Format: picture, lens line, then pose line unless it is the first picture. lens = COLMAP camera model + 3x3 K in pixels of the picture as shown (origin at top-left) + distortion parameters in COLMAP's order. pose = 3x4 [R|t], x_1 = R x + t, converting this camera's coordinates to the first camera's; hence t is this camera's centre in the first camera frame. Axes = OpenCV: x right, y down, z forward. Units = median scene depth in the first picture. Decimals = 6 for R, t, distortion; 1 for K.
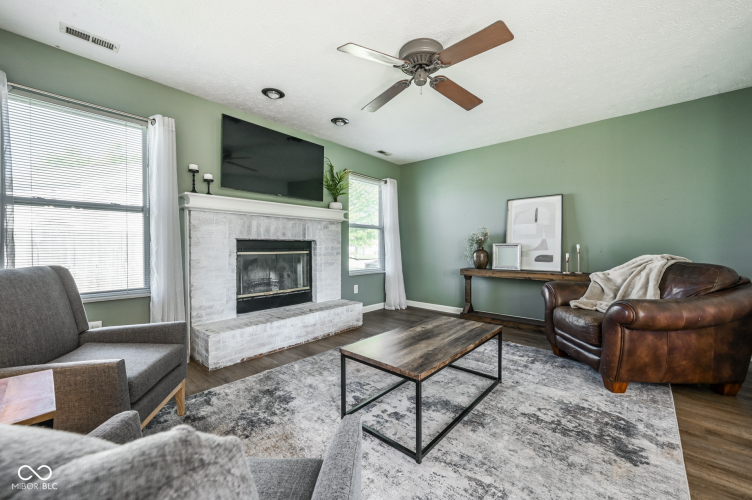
lens RADIAL K [[287.1, 0, 372.0], [0, 287.1, 249.0], [0, 0, 1]] dist [-0.003507, 0.000023]
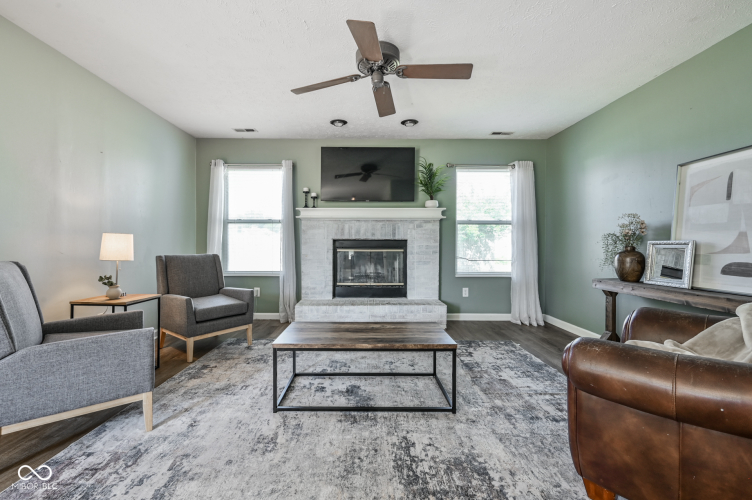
lens RADIAL K [[310.2, 0, 369.8], [0, 310.2, 246.1], [0, 0, 1]] dist [-0.001167, -0.000902]
pose [[0.681676, 0.004498, -0.731641, 0.674691], [-0.008992, 0.999957, -0.002231, -0.001830], [0.731599, 0.008100, 0.681687, 0.162500]]
